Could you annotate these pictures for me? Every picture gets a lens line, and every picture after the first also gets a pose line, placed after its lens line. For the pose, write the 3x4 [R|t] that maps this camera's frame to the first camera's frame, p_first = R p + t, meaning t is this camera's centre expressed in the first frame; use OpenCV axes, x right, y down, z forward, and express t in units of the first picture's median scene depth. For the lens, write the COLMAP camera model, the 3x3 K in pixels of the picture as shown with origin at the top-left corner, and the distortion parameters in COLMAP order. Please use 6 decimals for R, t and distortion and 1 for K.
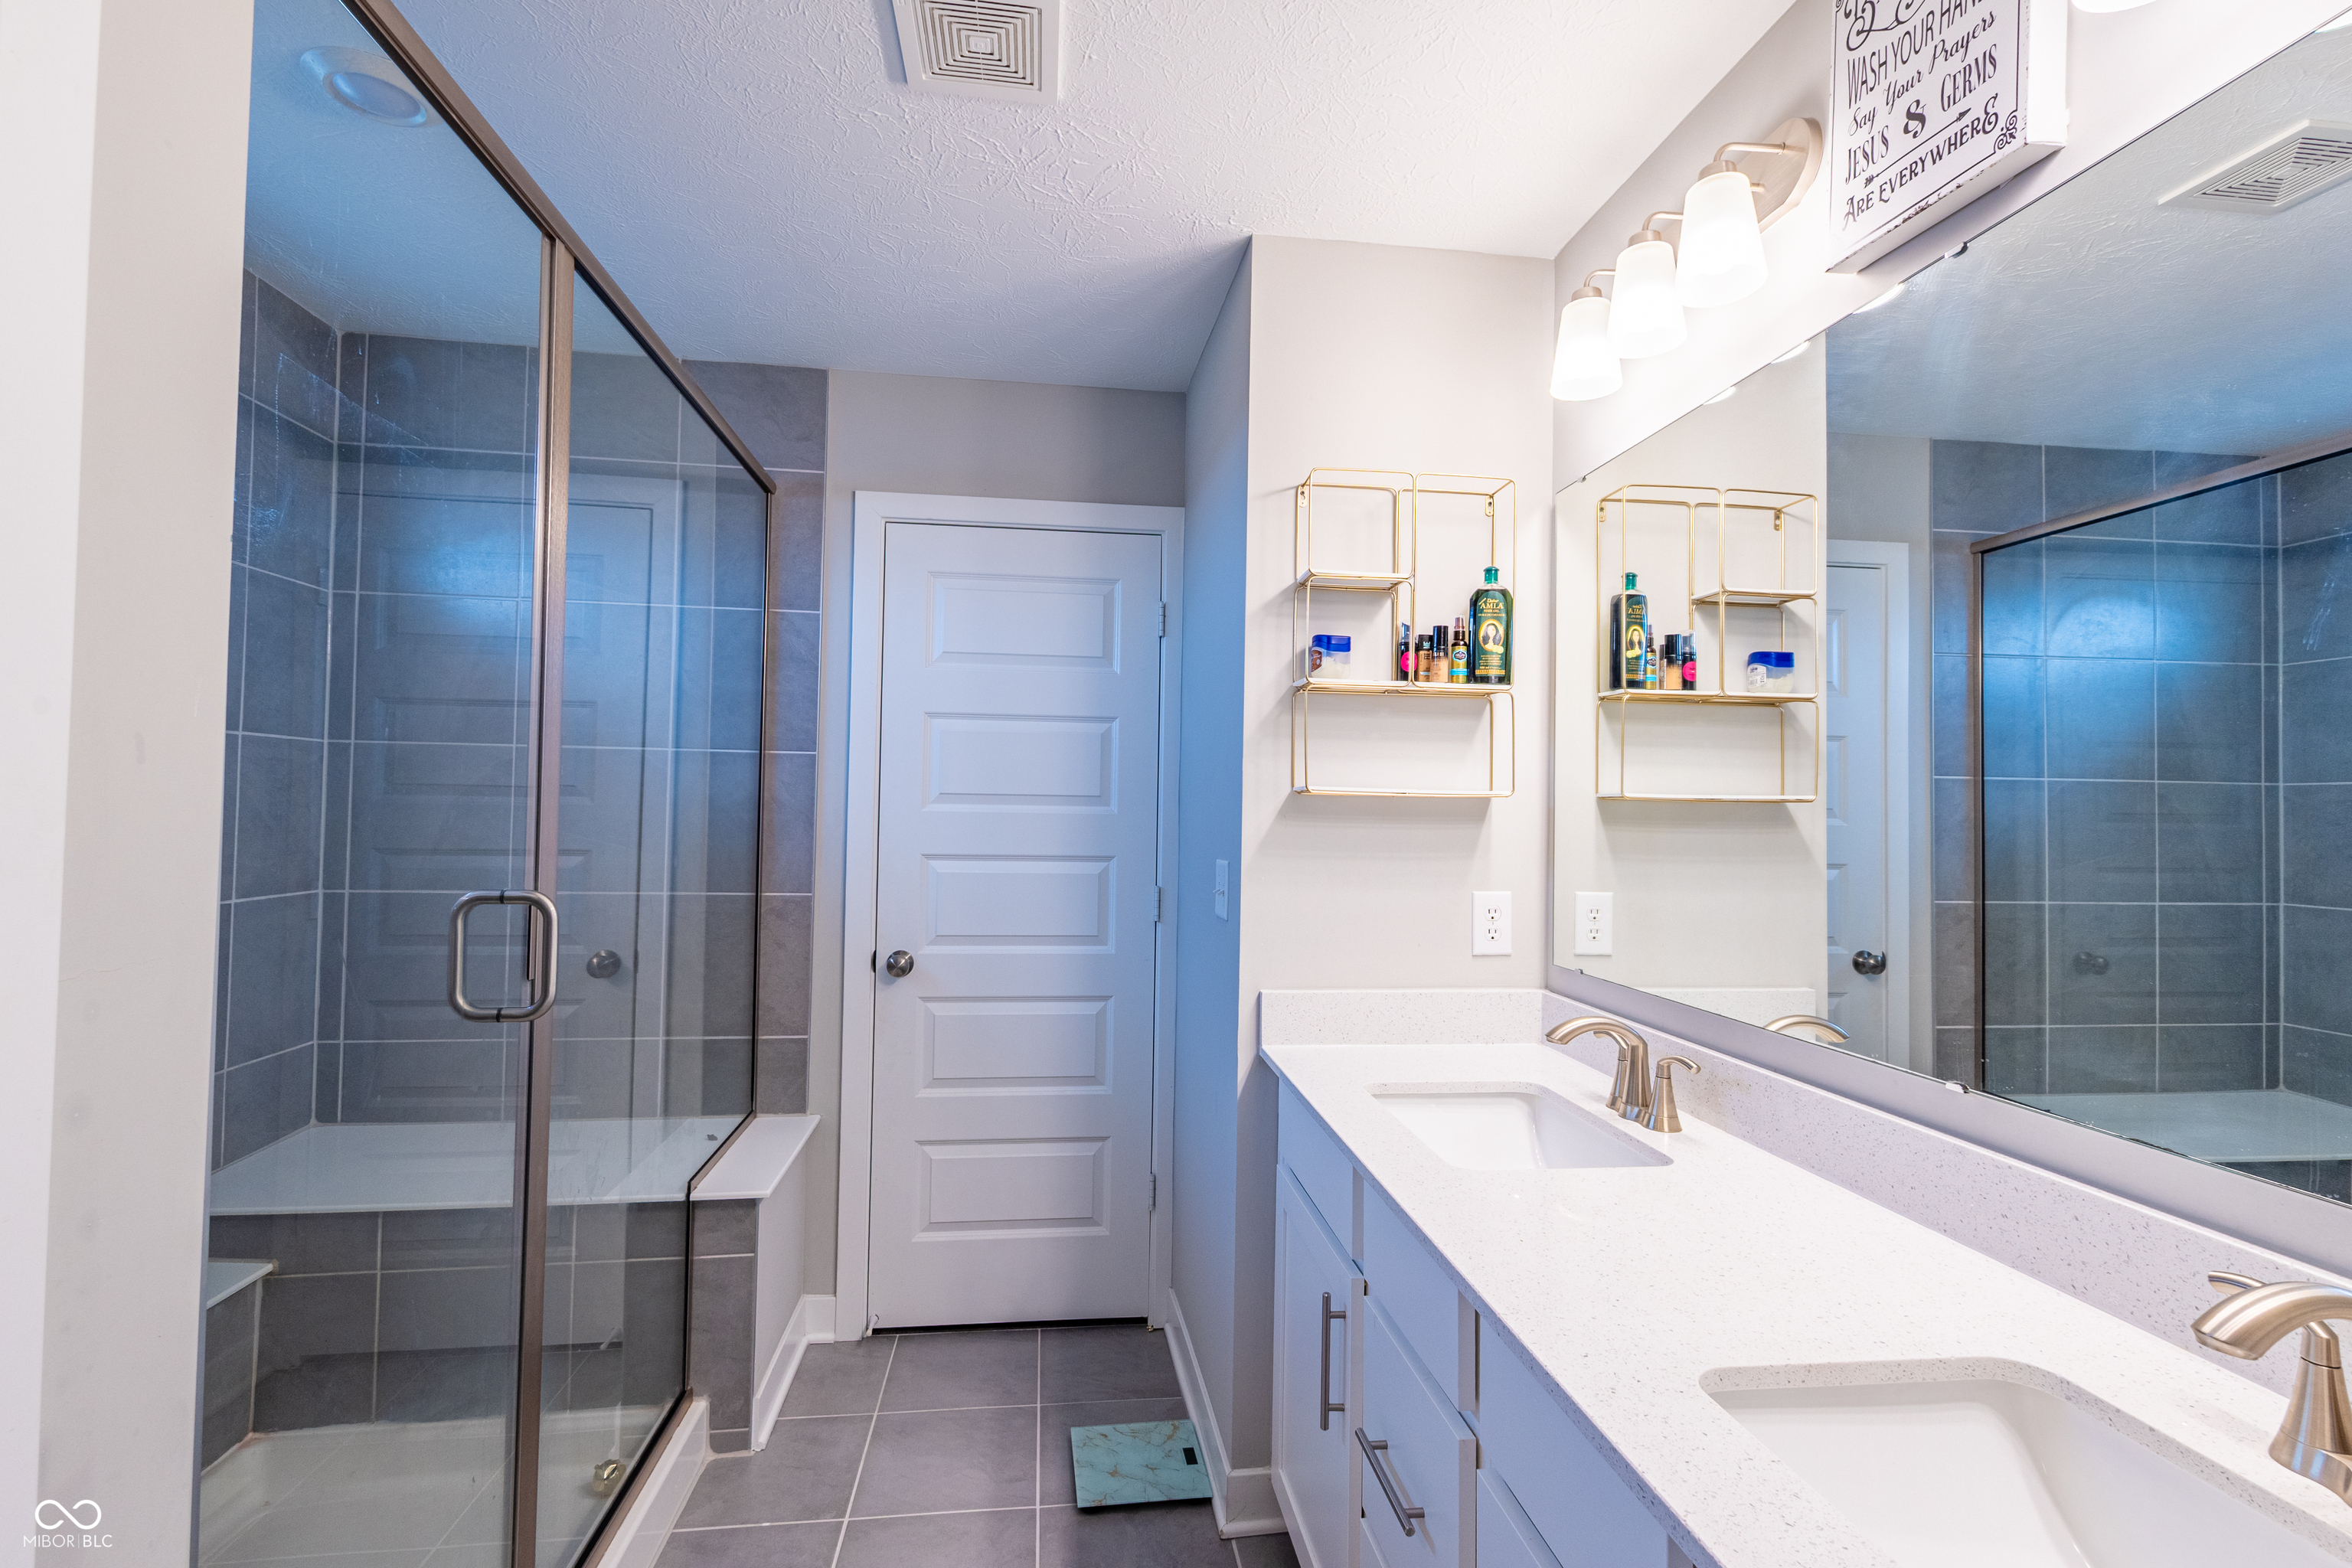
lens RADIAL K [[1080.6, 0, 1171.0], [0, 1080.6, 786.7], [0, 0, 1]] dist [0.008726, -0.001718]
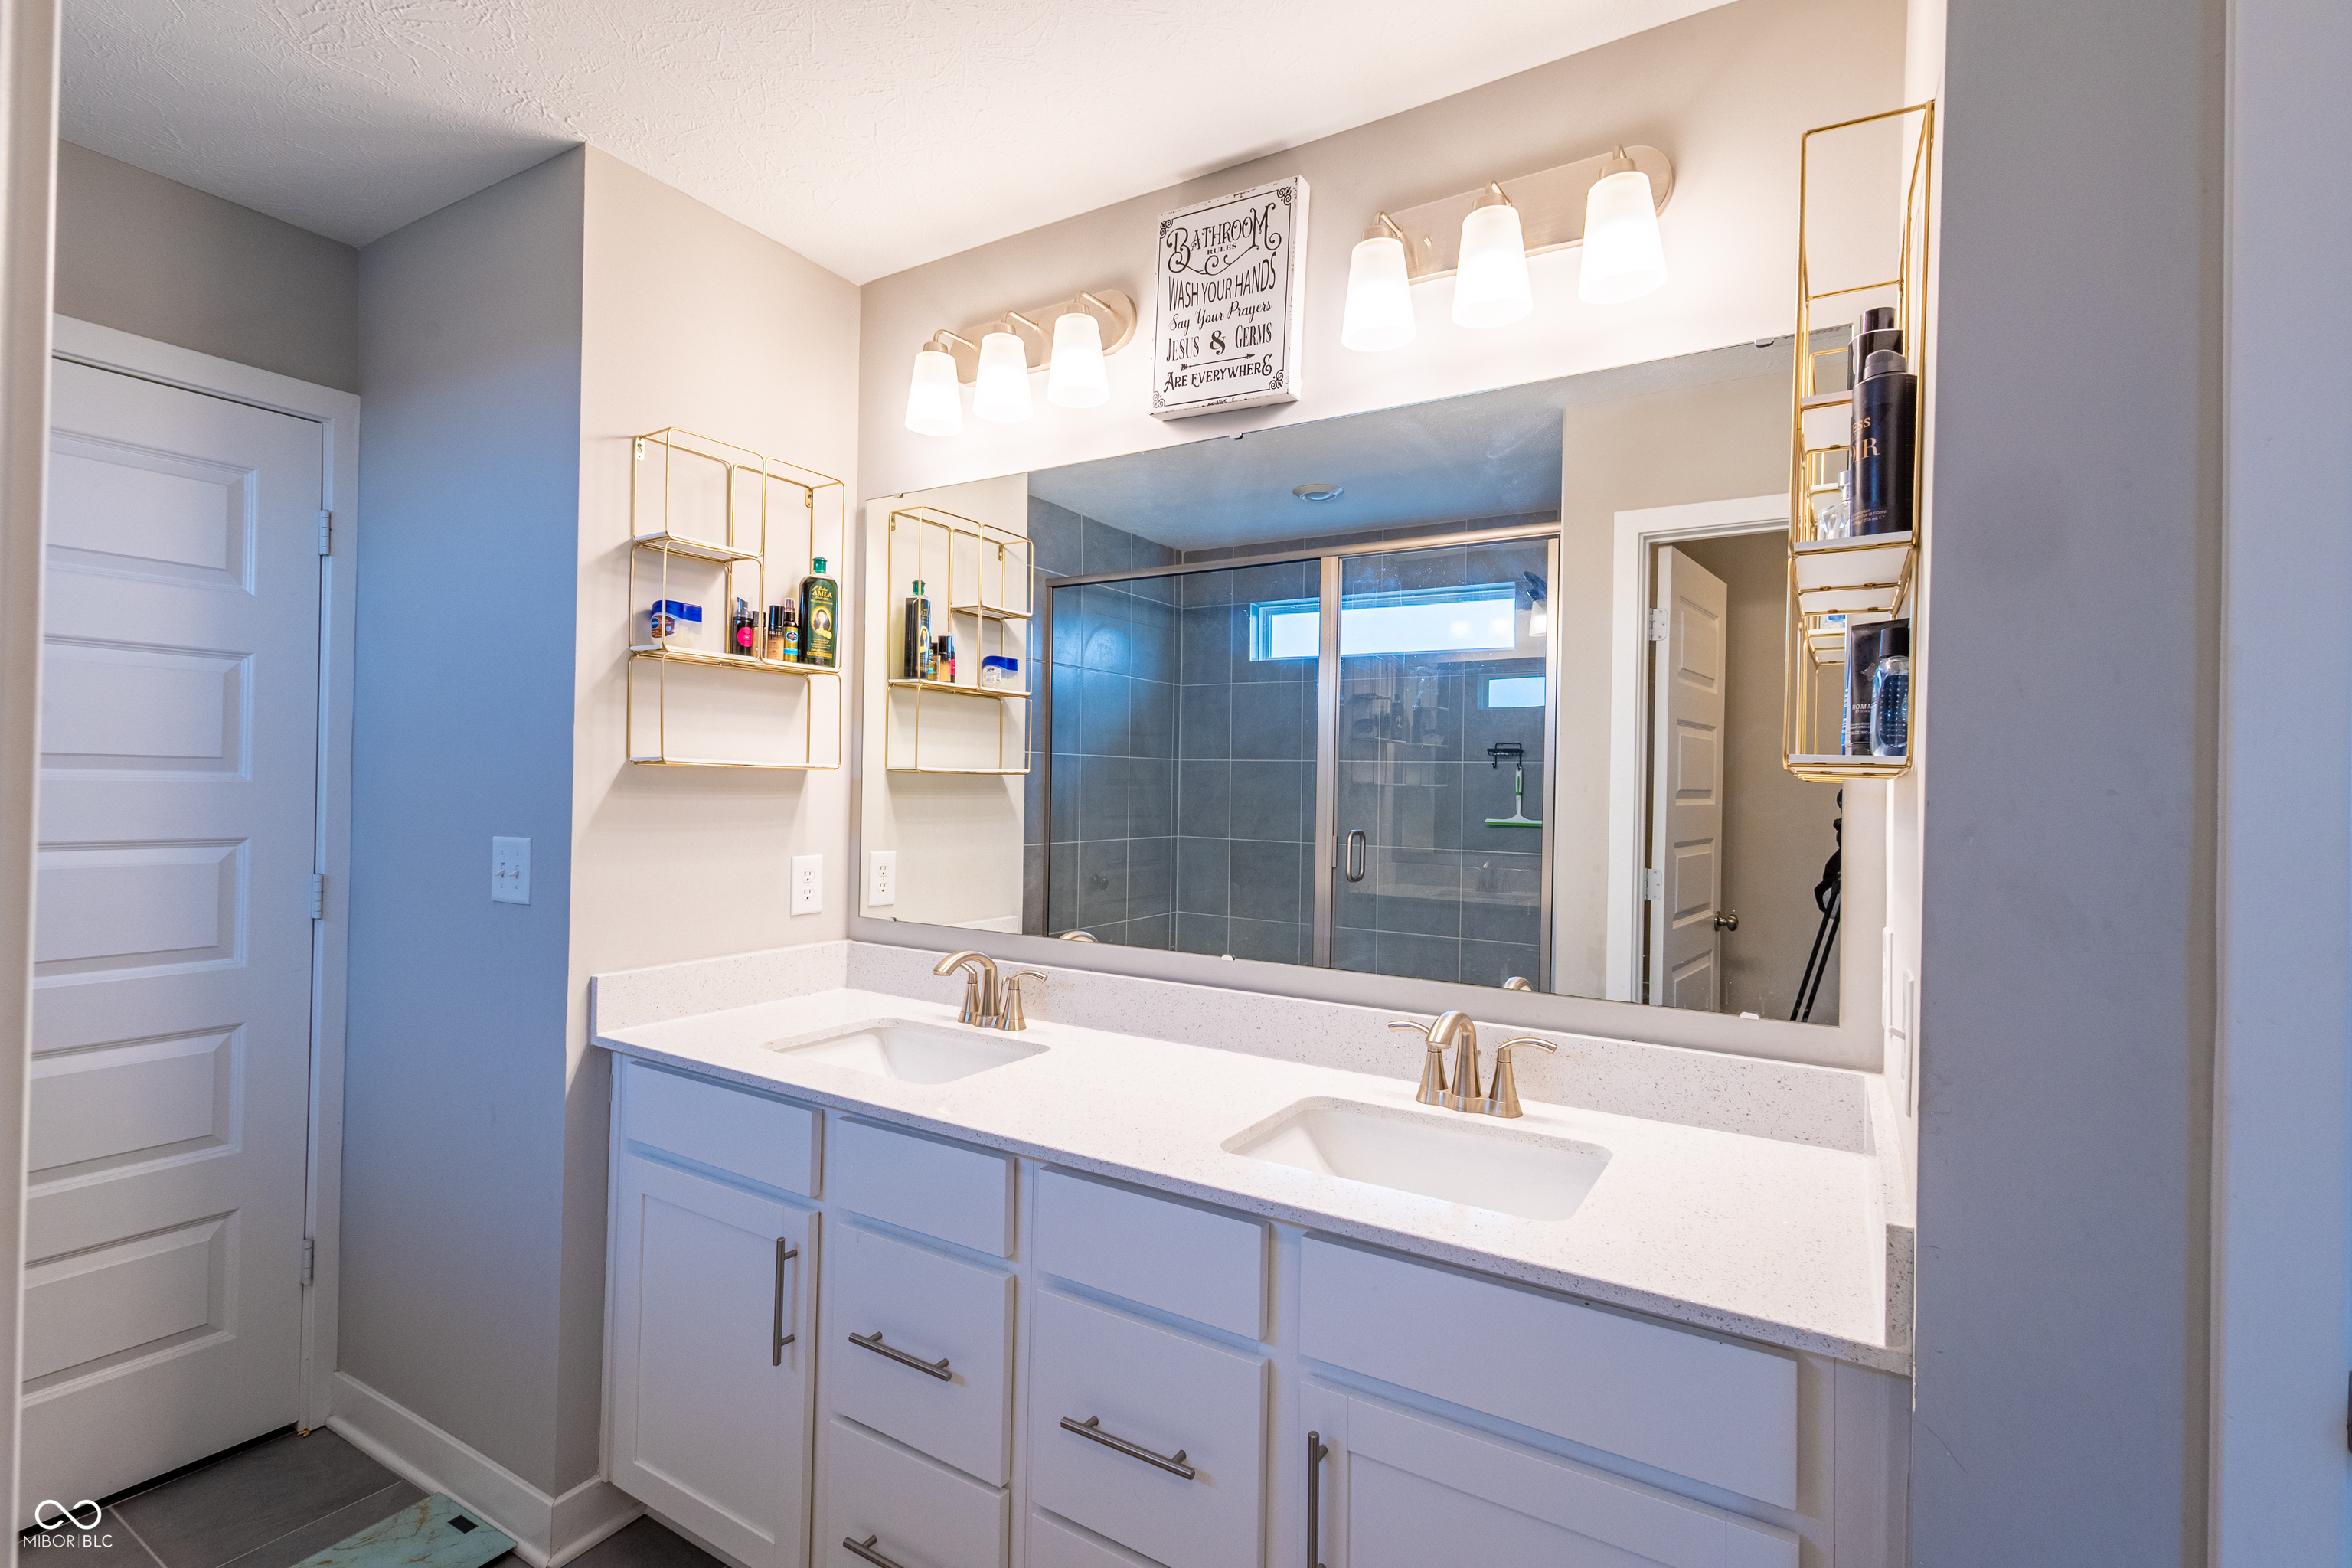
lens RADIAL K [[1080.6, 0, 1181.5], [0, 1080.6, 782.9], [0, 0, 1]] dist [0.008726, -0.001718]
pose [[0.625734, -0.003450, 0.780029, -0.317072], [-0.024992, 0.999388, 0.024469, -0.011984], [-0.779636, -0.034805, 0.625265, 0.029088]]
